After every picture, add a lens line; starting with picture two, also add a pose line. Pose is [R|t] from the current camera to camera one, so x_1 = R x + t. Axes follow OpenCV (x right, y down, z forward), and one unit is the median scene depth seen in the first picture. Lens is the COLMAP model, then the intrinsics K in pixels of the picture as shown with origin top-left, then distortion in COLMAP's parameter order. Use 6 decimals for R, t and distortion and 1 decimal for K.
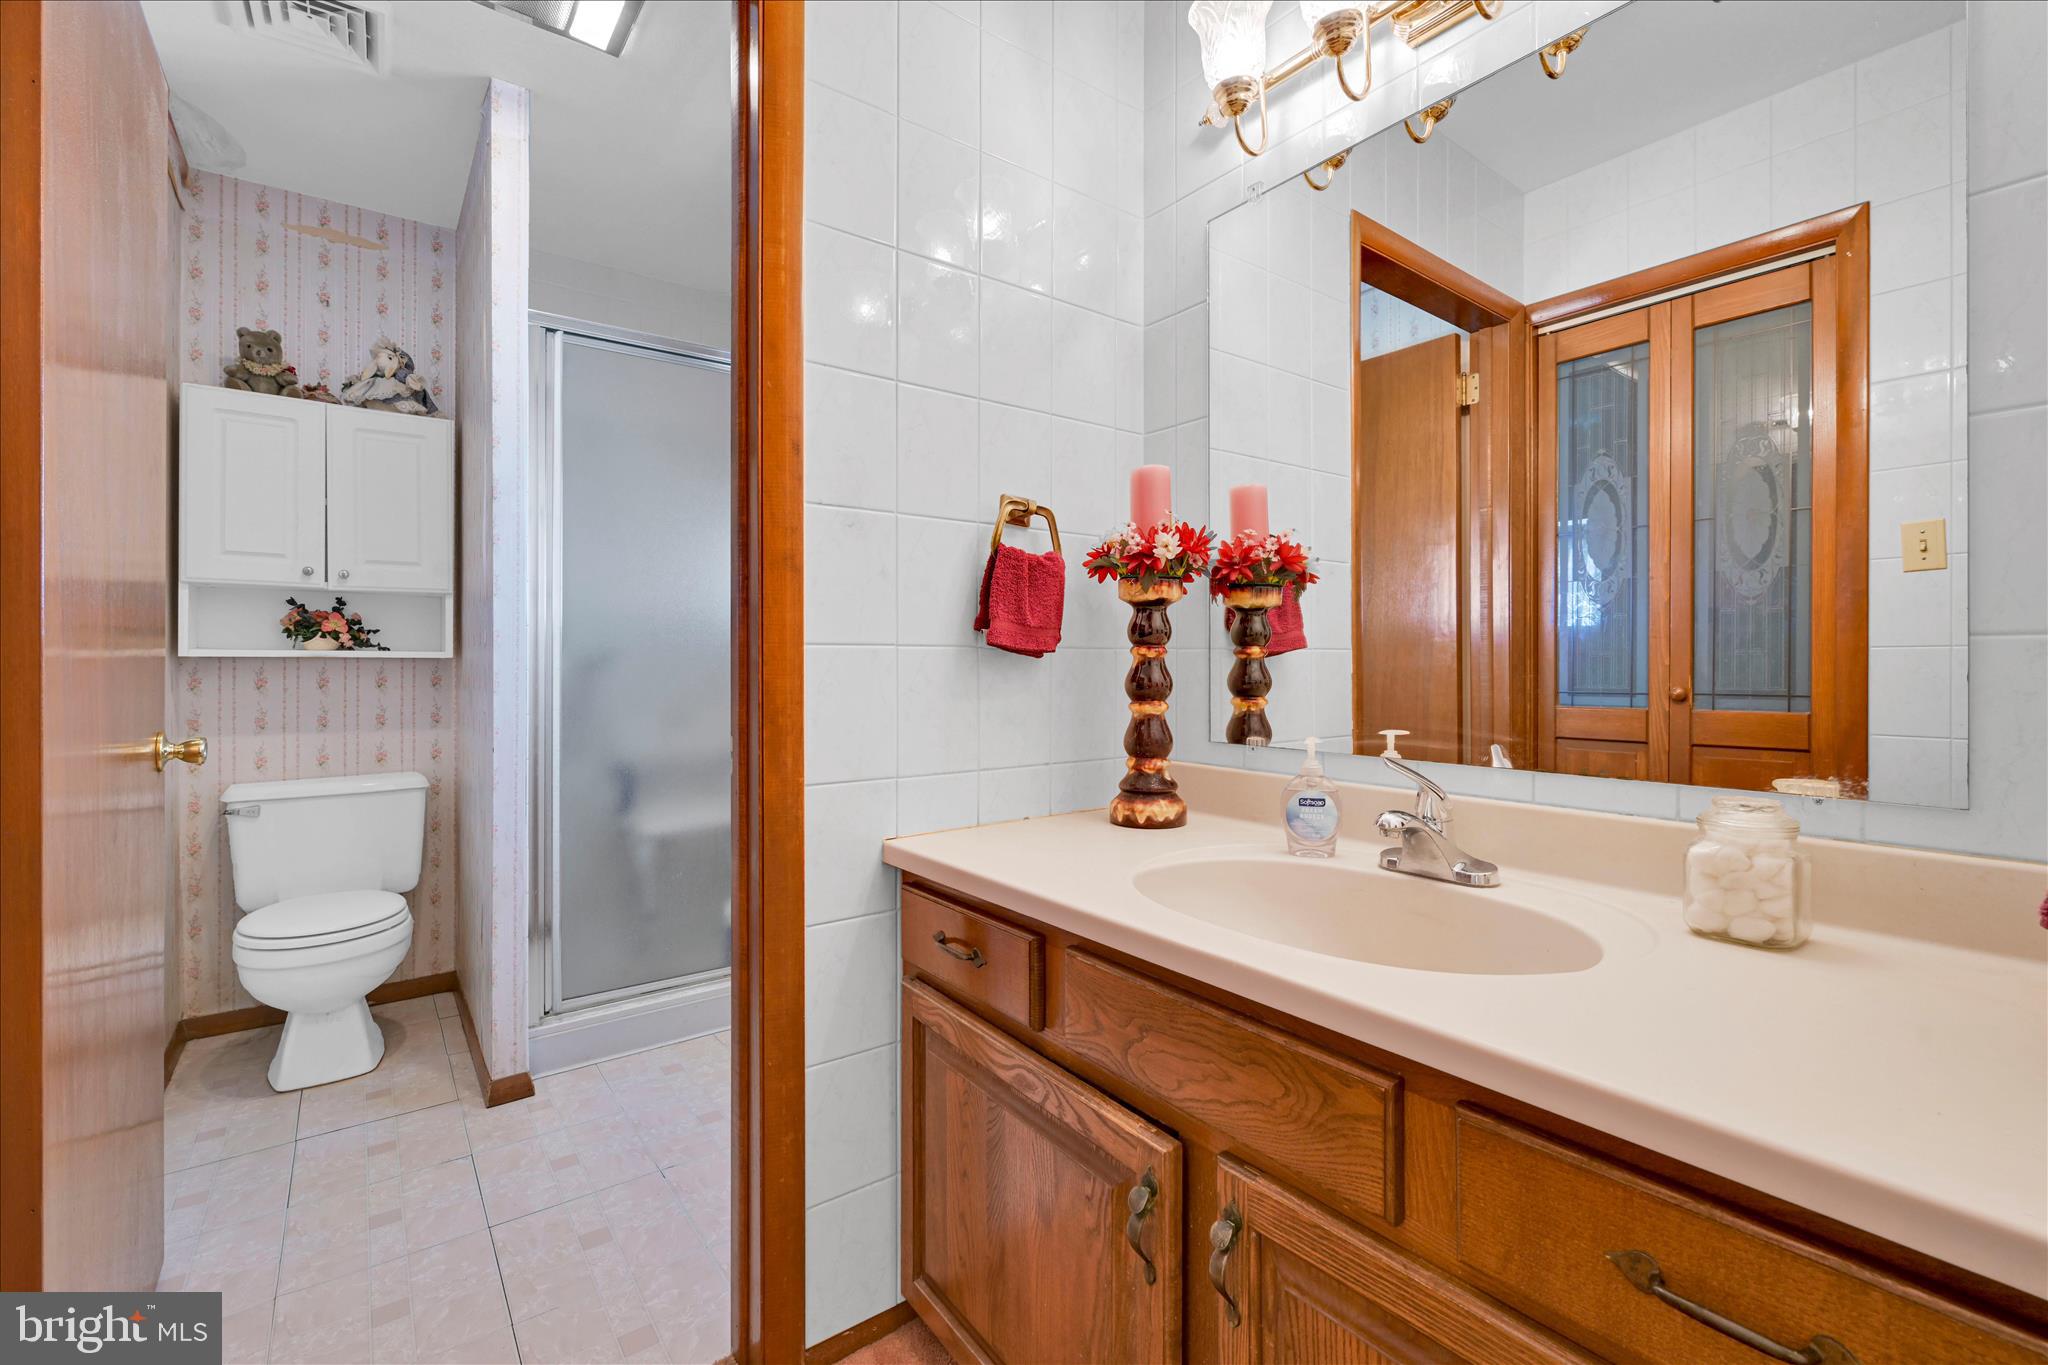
lens RADIAL K [[887.8, 0, 1025.2], [0, 887.8, 664.9], [0, 0, 1]] dist [-0.000833, -0.000138]
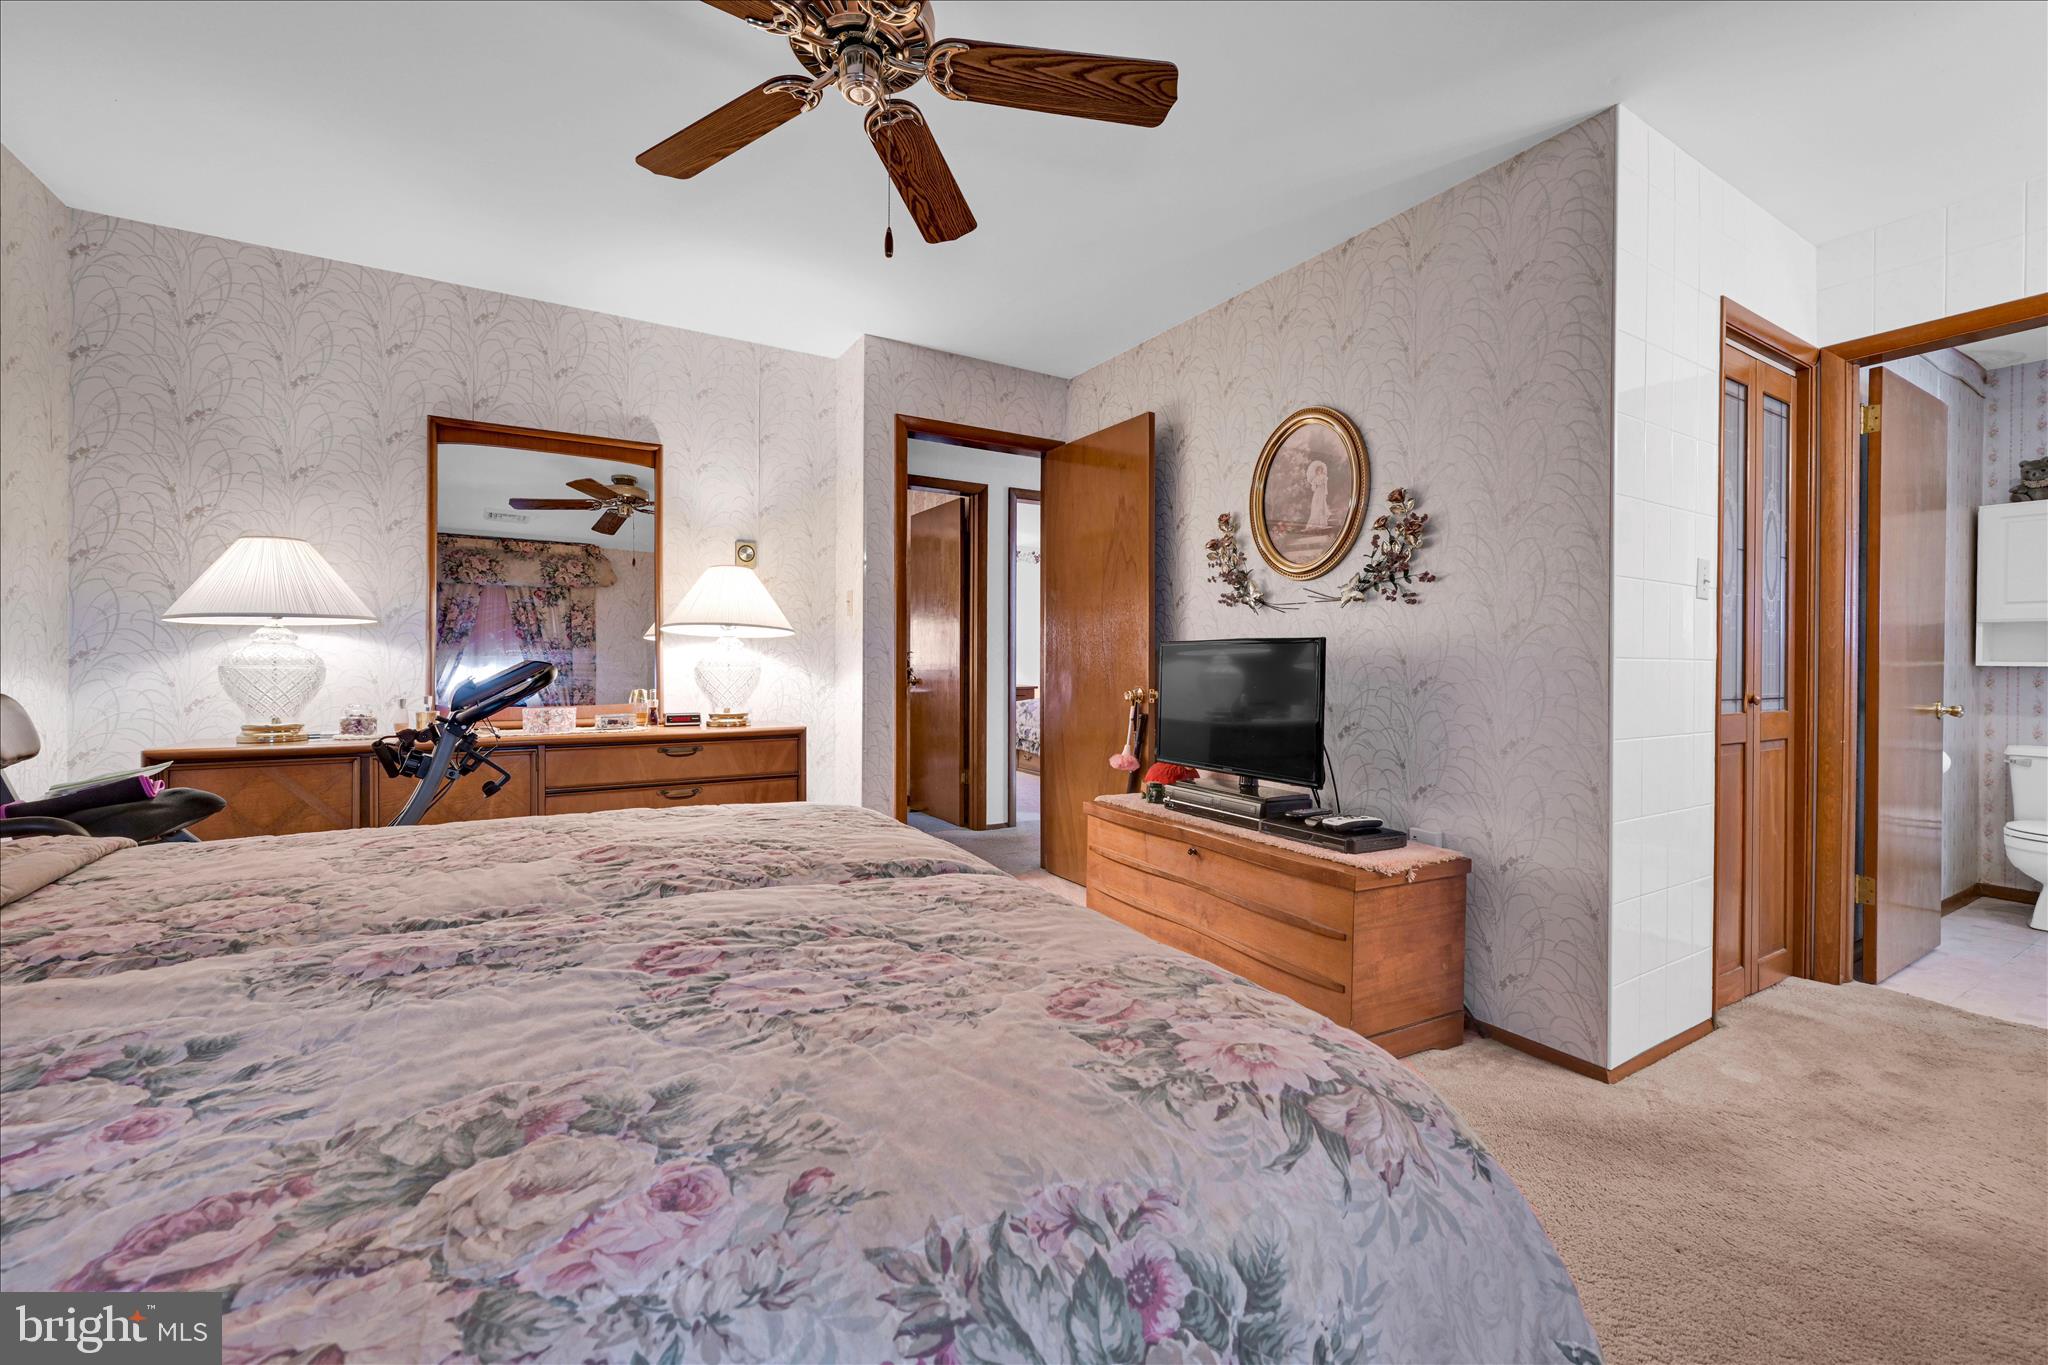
lens RADIAL K [[803.3, 0, 1022.6], [0, 803.3, 668.6], [0, 0, 1]] dist [-0.003676, 0.000670]
pose [[-0.120794, 0.001435, -0.992677, 0.770675], [-0.006396, 0.999977, 0.002224, 0.003544], [0.992657, 0.006618, -0.120782, -0.617200]]
